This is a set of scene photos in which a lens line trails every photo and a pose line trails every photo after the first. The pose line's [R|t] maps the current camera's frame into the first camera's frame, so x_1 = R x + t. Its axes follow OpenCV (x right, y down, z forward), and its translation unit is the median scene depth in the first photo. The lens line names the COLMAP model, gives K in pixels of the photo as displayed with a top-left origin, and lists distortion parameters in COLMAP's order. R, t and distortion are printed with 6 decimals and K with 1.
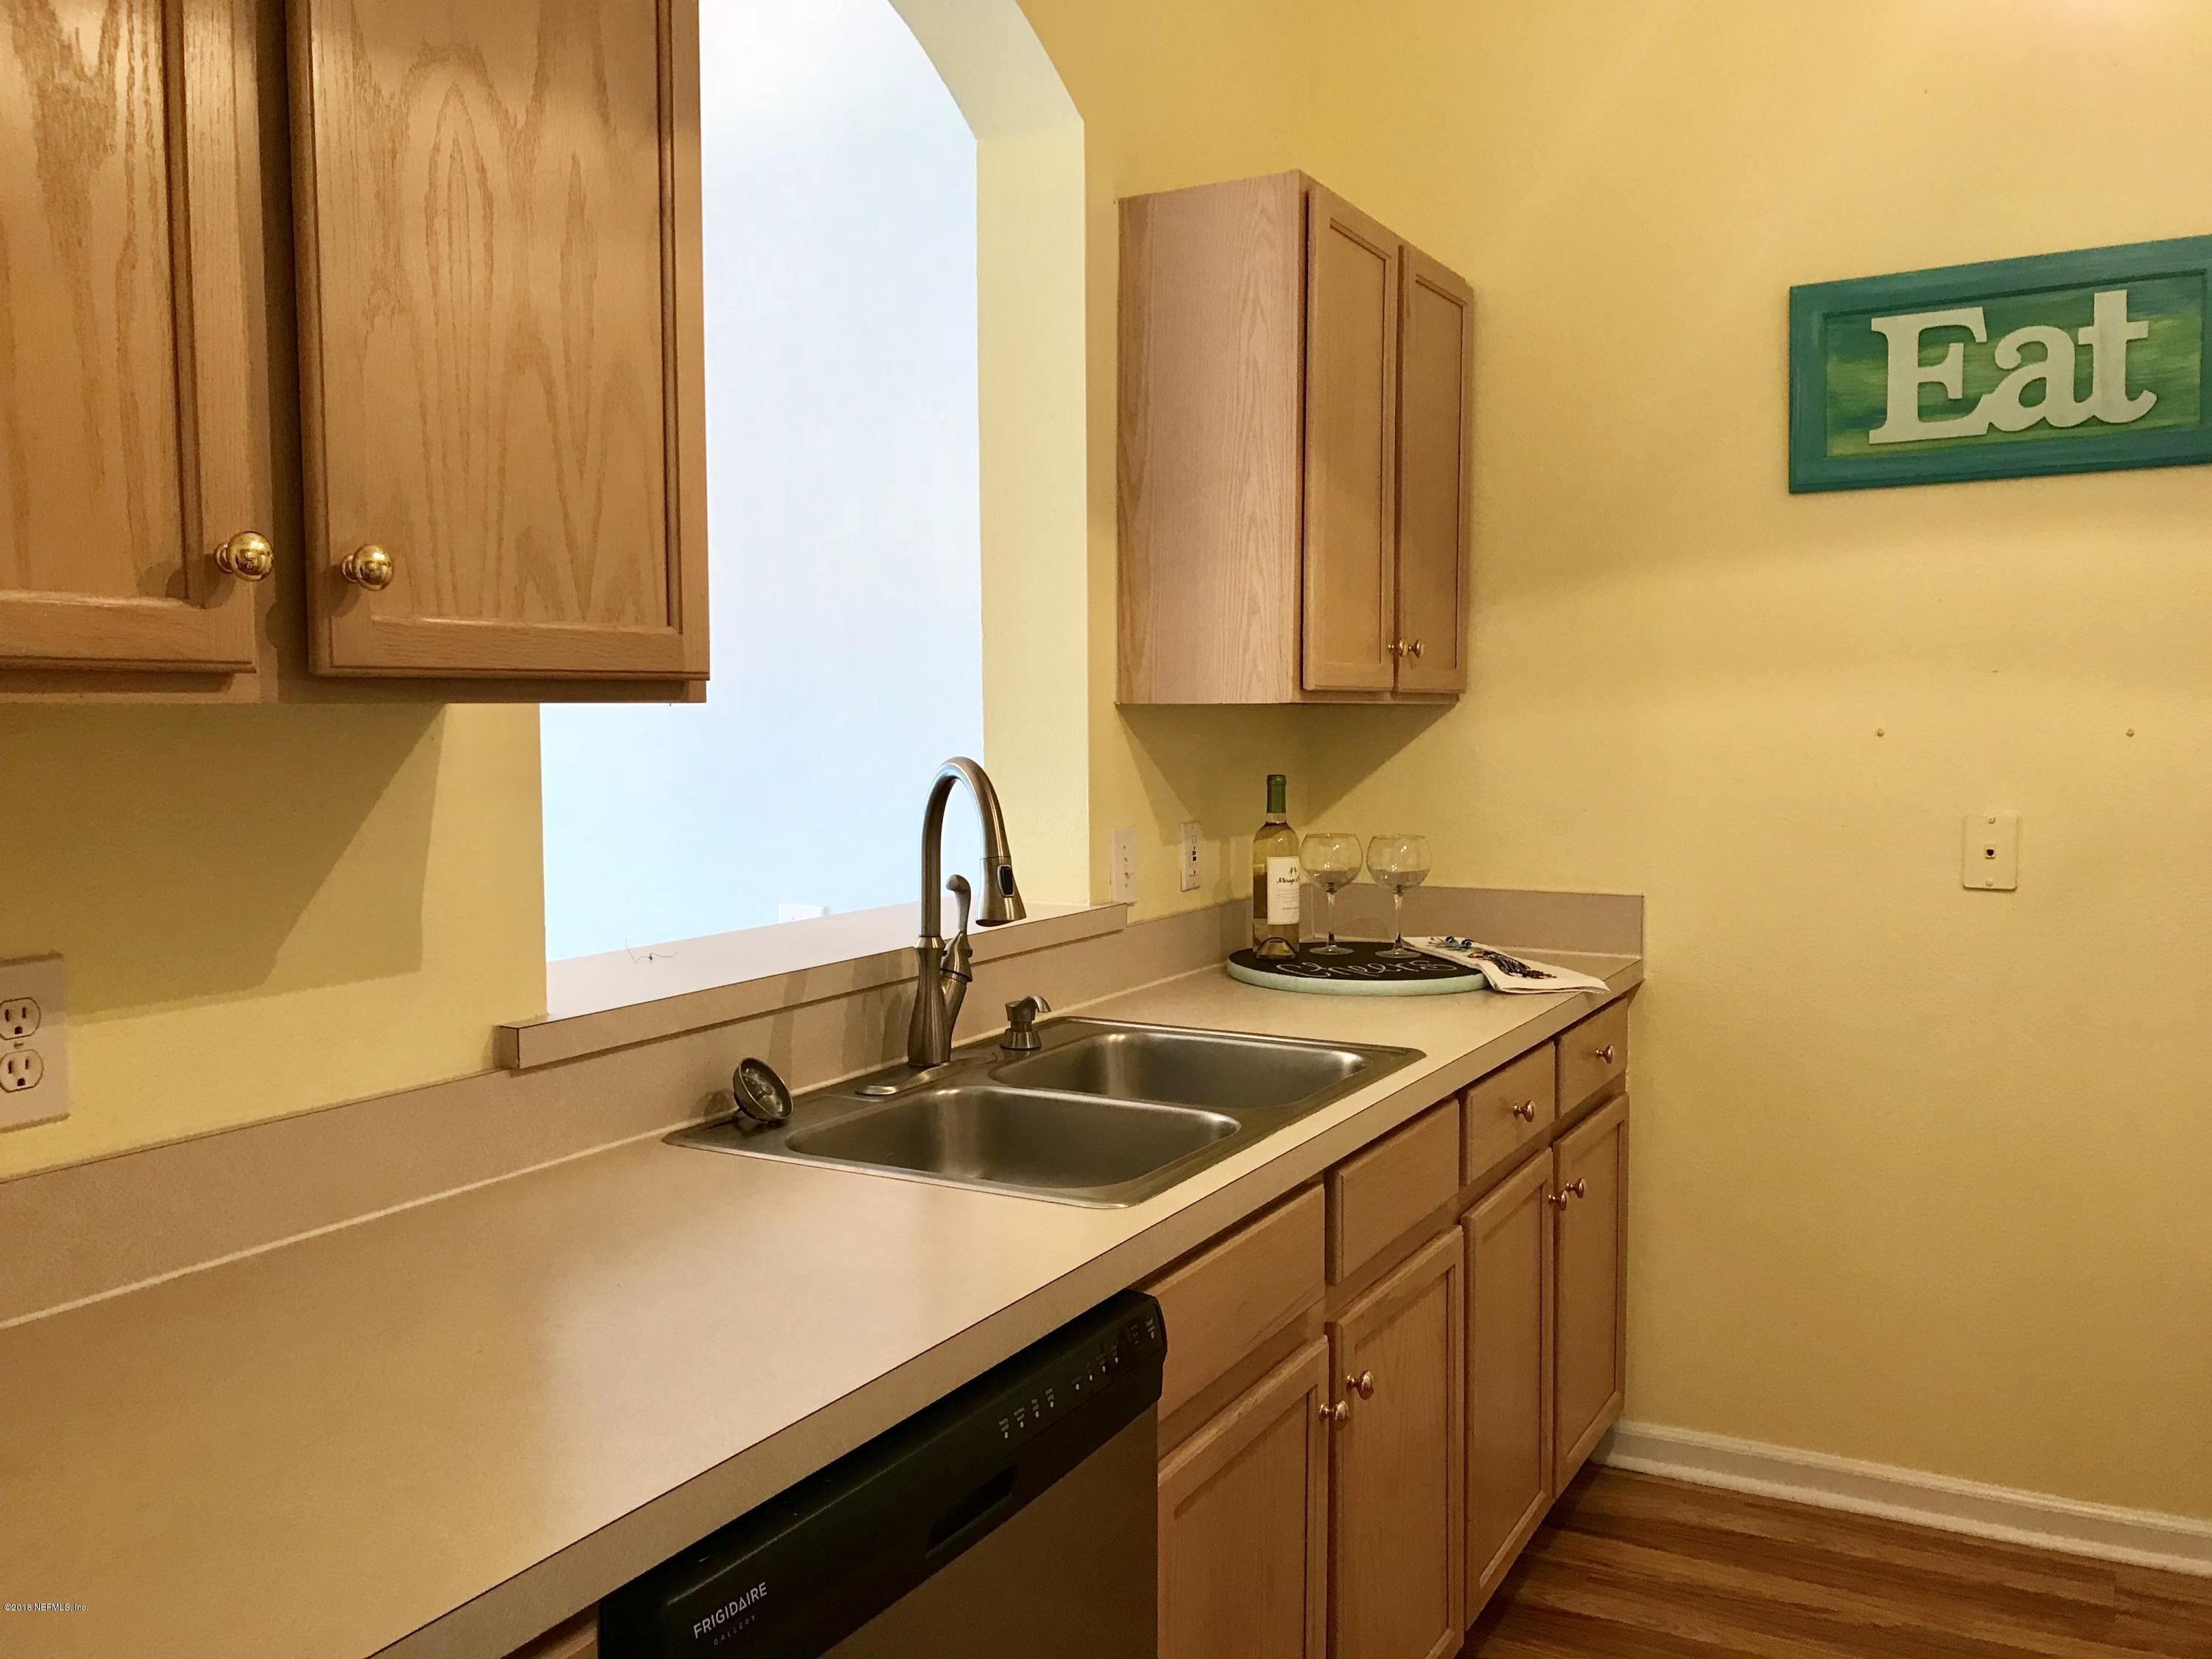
lens RADIAL K [[1819.1, 0, 1083.1], [0, 1819.1, 830.3], [0, 0, 1]] dist [0.035583, -0.034711]
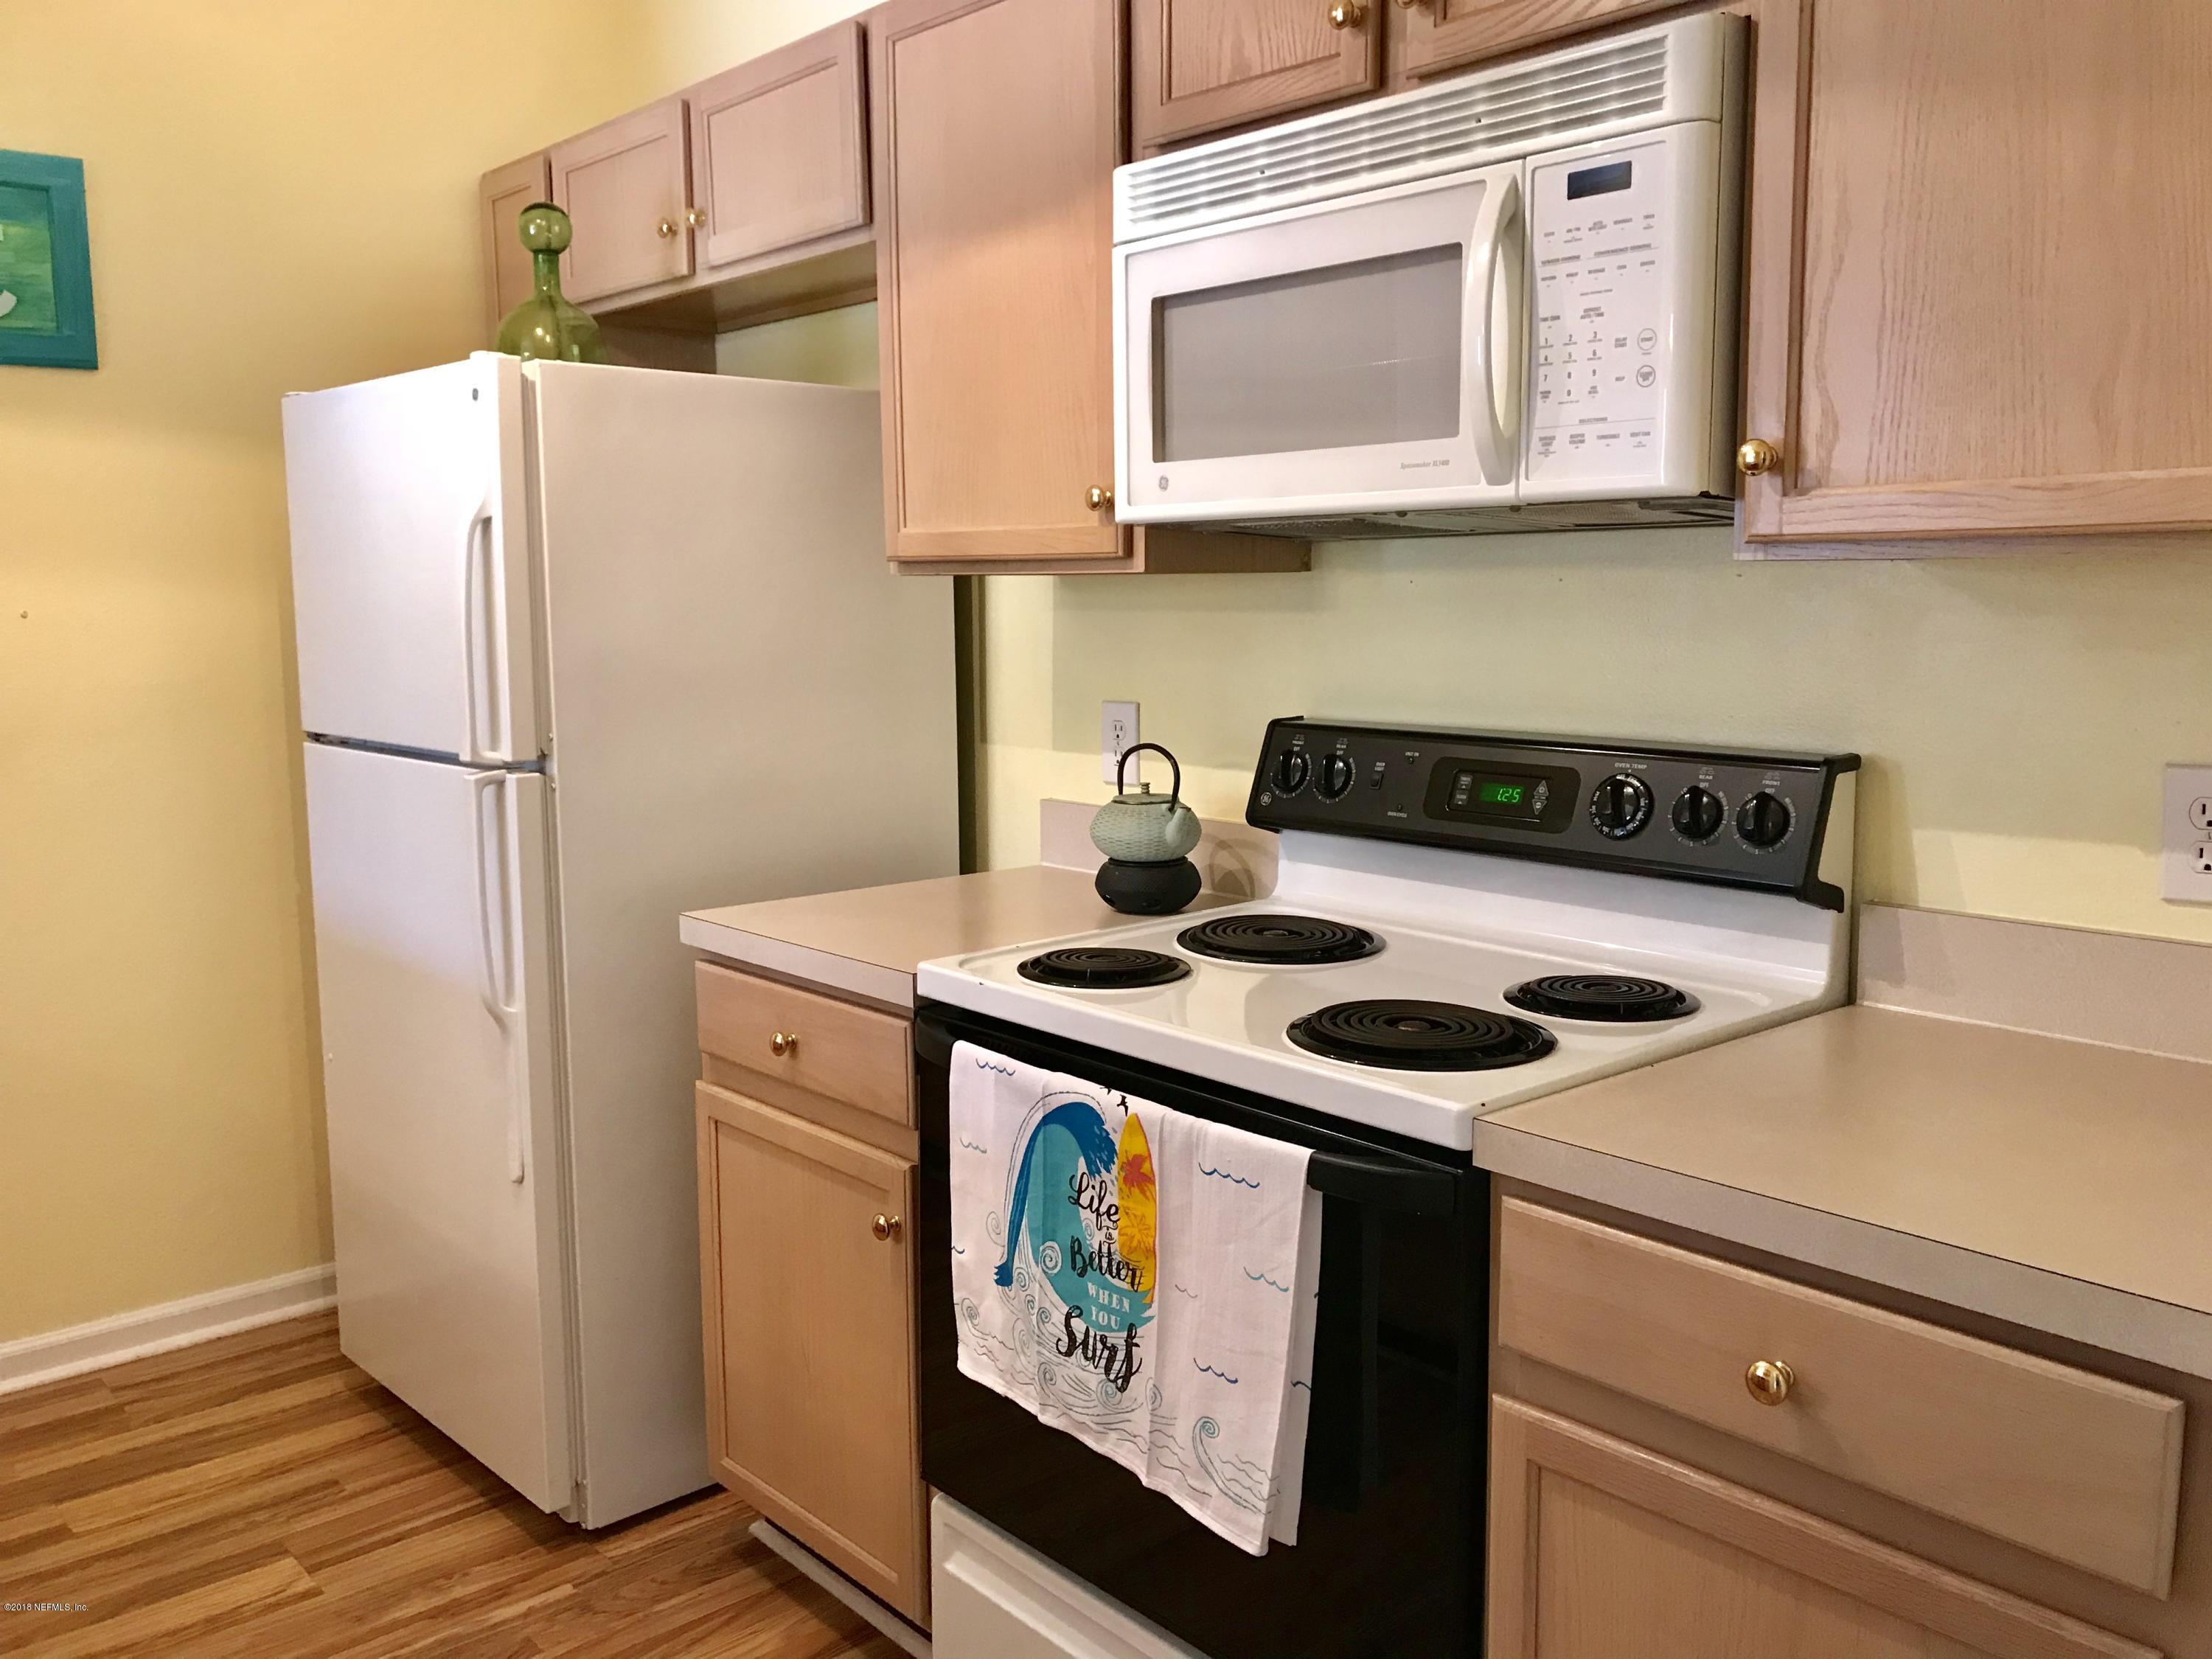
lens RADIAL K [[1819.1, 0, 1105.0], [0, 1819.1, 829.7], [0, 0, 1]] dist [0.035583, -0.034711]
pose [[0.330763, -0.113637, 0.936847, -0.235425], [0.063941, 0.993141, 0.097890, 0.006740], [-0.941545, 0.027524, 0.335760, 0.051293]]
